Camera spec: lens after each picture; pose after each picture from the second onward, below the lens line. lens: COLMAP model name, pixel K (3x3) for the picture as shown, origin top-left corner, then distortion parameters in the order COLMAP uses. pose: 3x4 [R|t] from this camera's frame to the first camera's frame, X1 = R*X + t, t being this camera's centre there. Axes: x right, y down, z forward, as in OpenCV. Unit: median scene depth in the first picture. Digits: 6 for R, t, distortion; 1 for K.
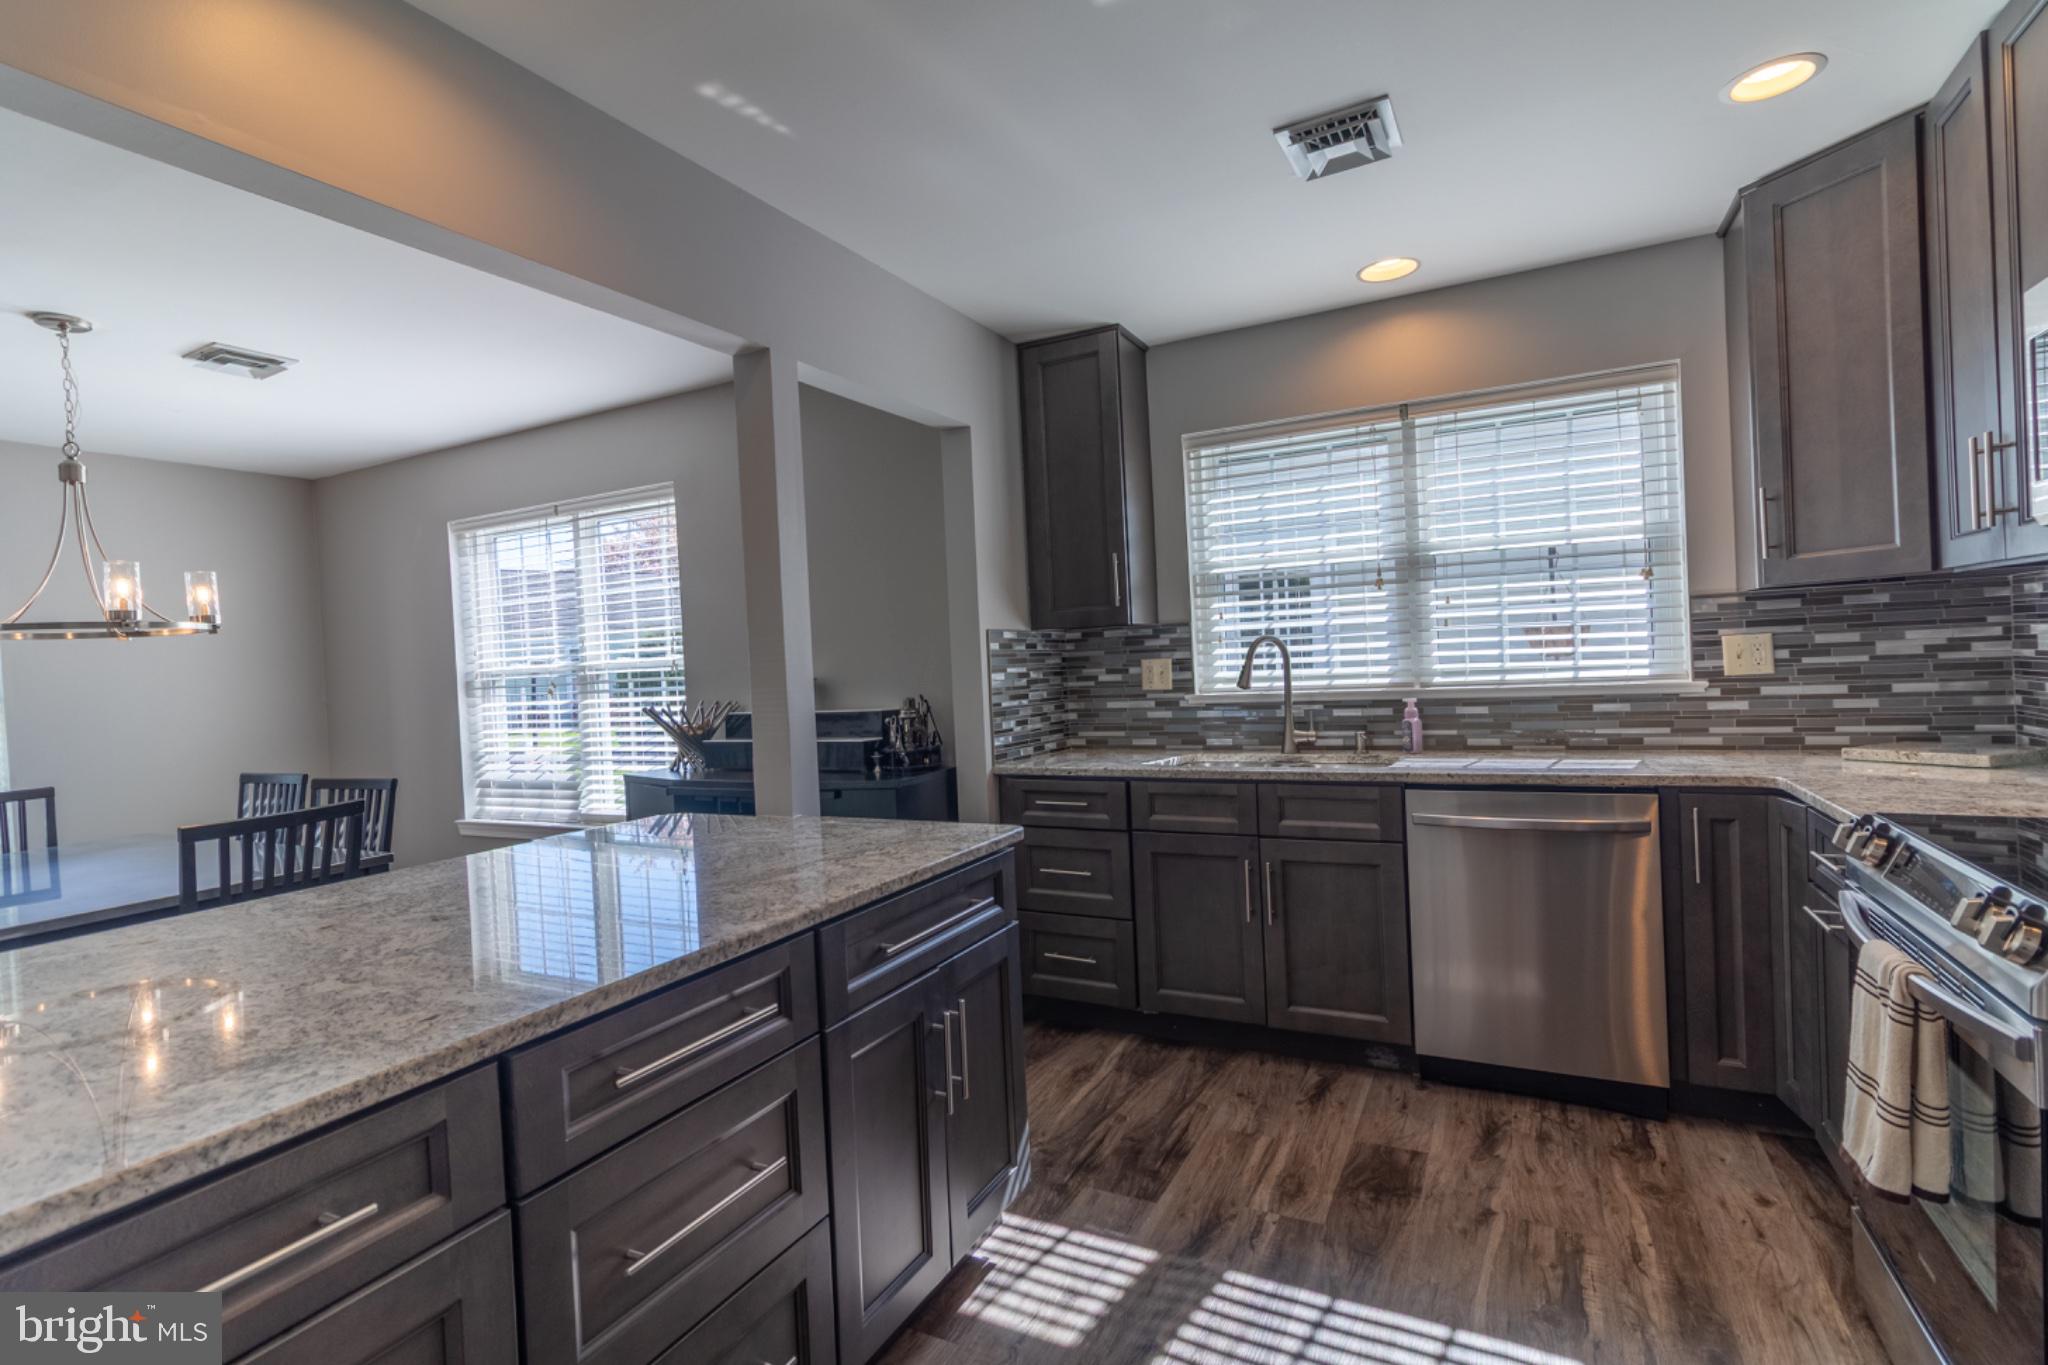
lens RADIAL K [[974.8, 0, 1013.7], [0, 974.8, 679.9], [0, 0, 1]] dist [0.000602, -0.000390]
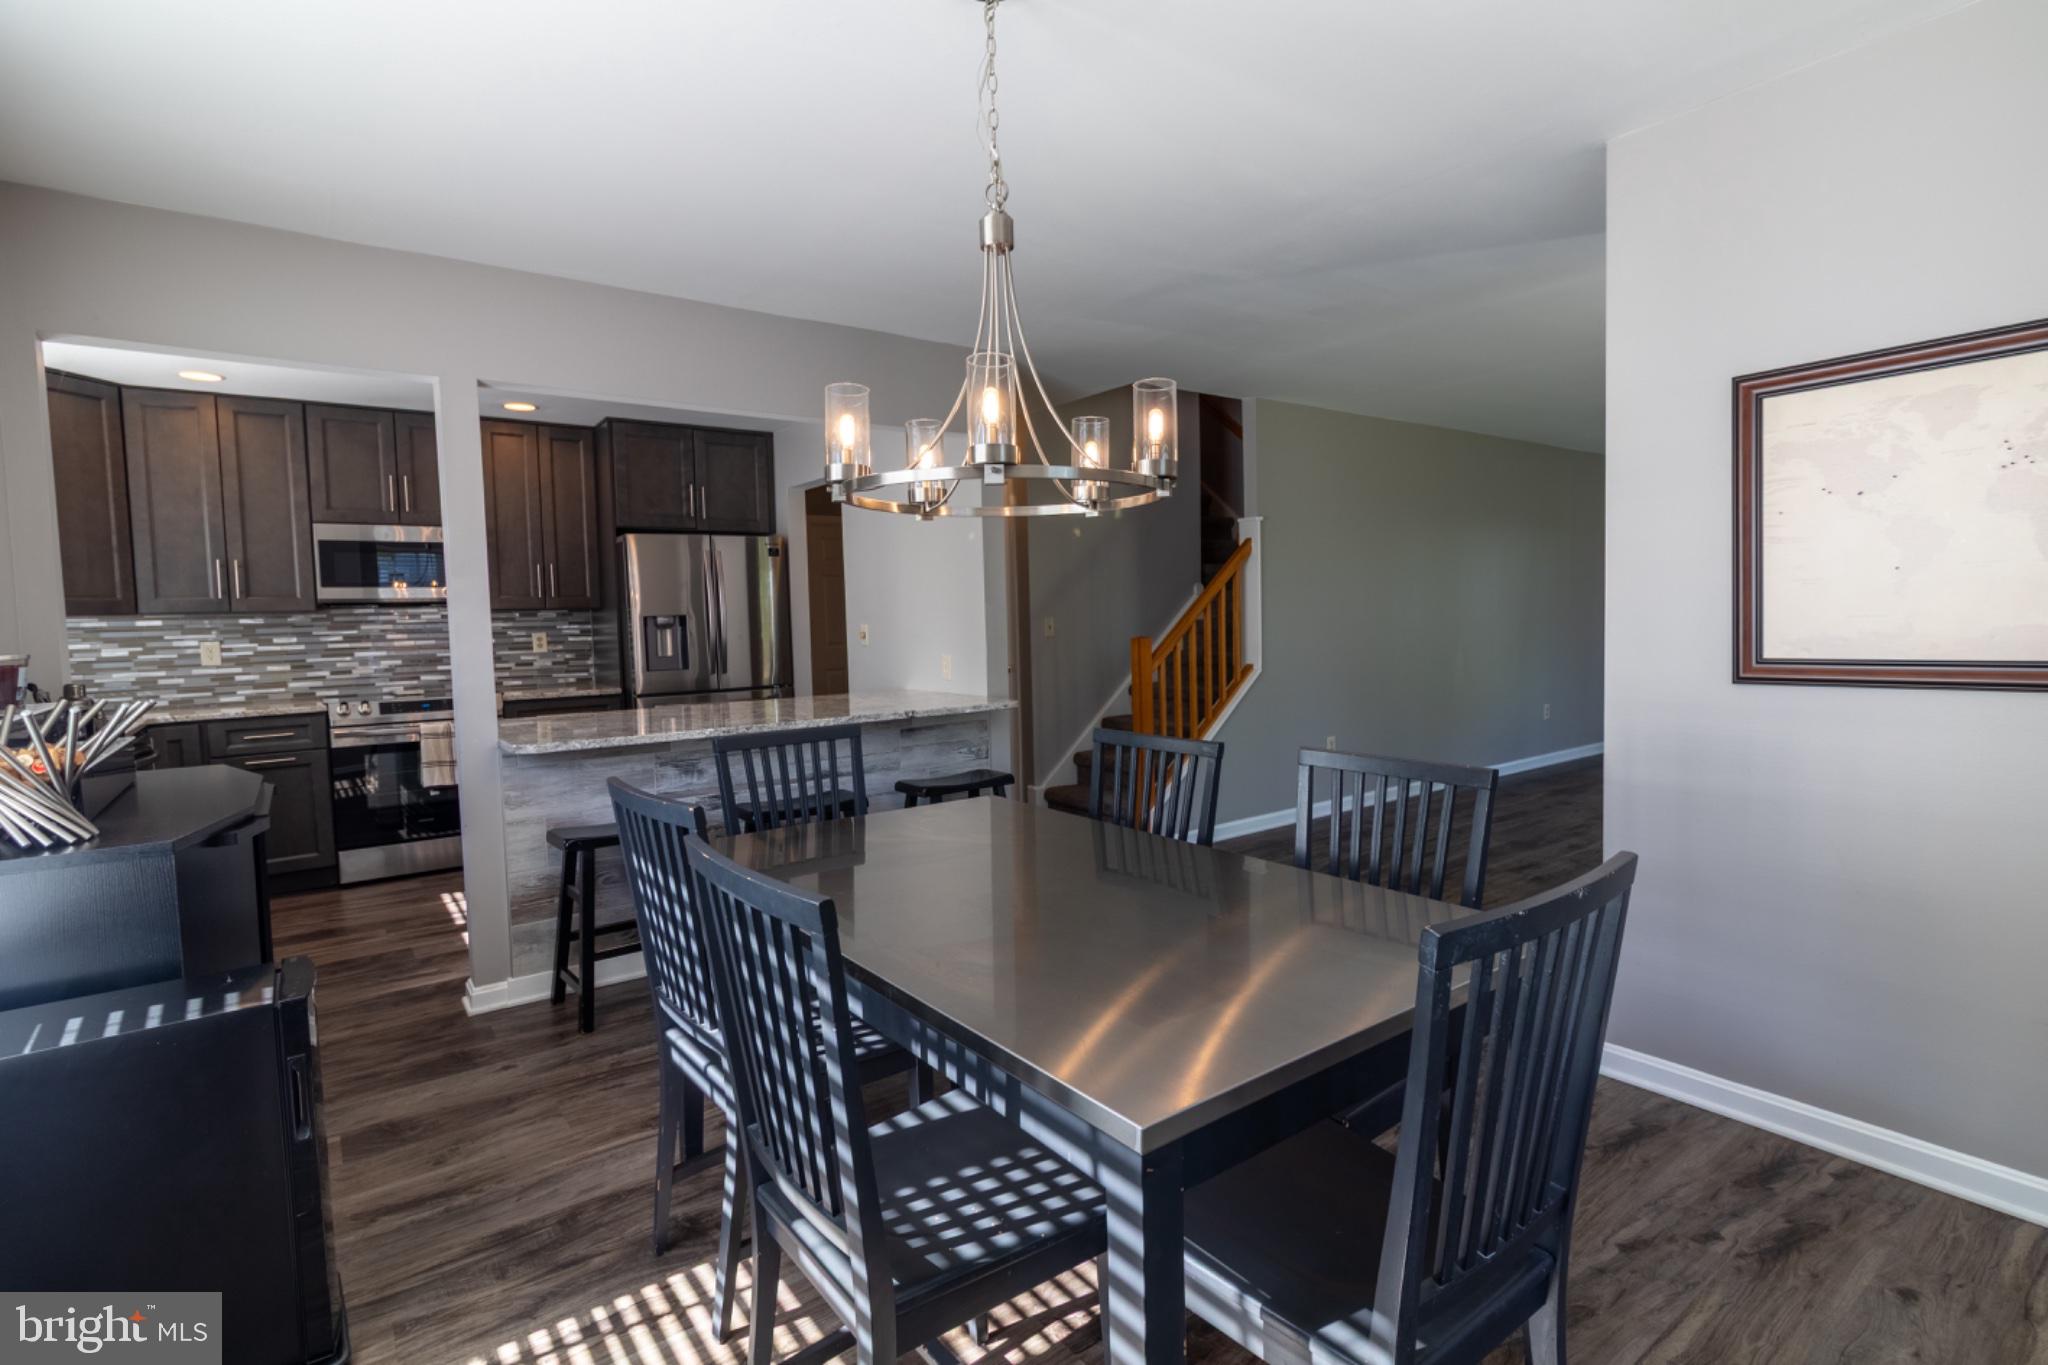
lens RADIAL K [[995.4, 0, 1050.3], [0, 995.4, 671.5], [0, 0, 1]] dist [-0.000992, 0.000596]
pose [[-0.904536, 0.045247, 0.423990, -1.233327], [0.077425, 0.995253, 0.058968, 0.024750], [-0.419309, 0.086166, -0.903745, 1.553287]]
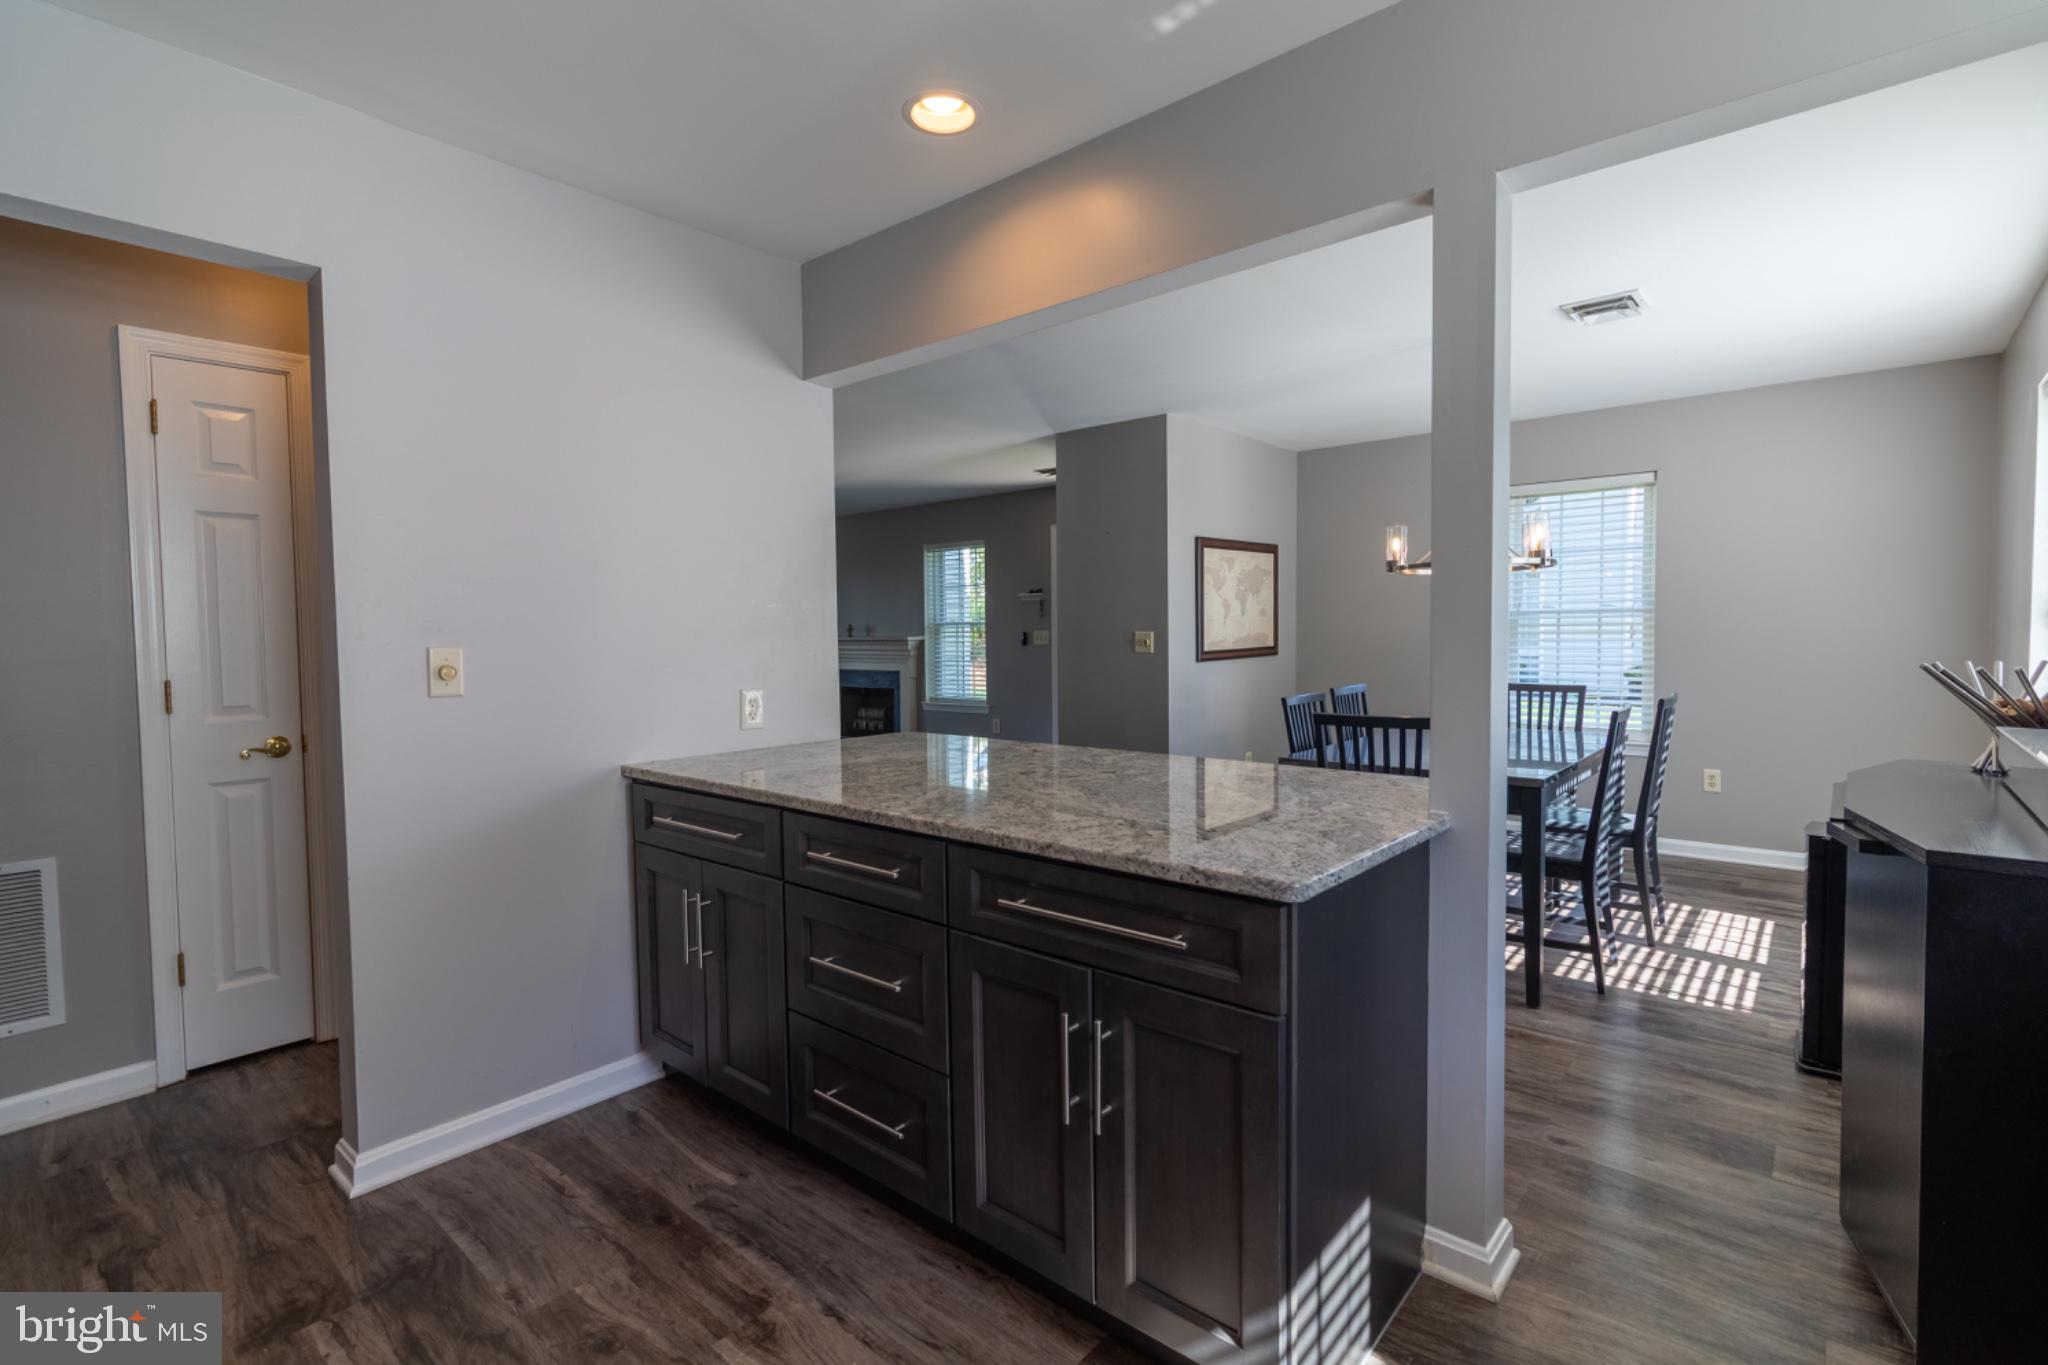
lens RADIAL K [[929.3, 0, 1022.8], [0, 929.3, 679.0], [0, 0, 1]] dist [-0.004925, -0.000013]
pose [[-0.228583, 0.100258, -0.968348, 0.433481], [0.003991, 0.994771, 0.102052, -0.028245], [0.973516, 0.019463, -0.227788, 0.688552]]
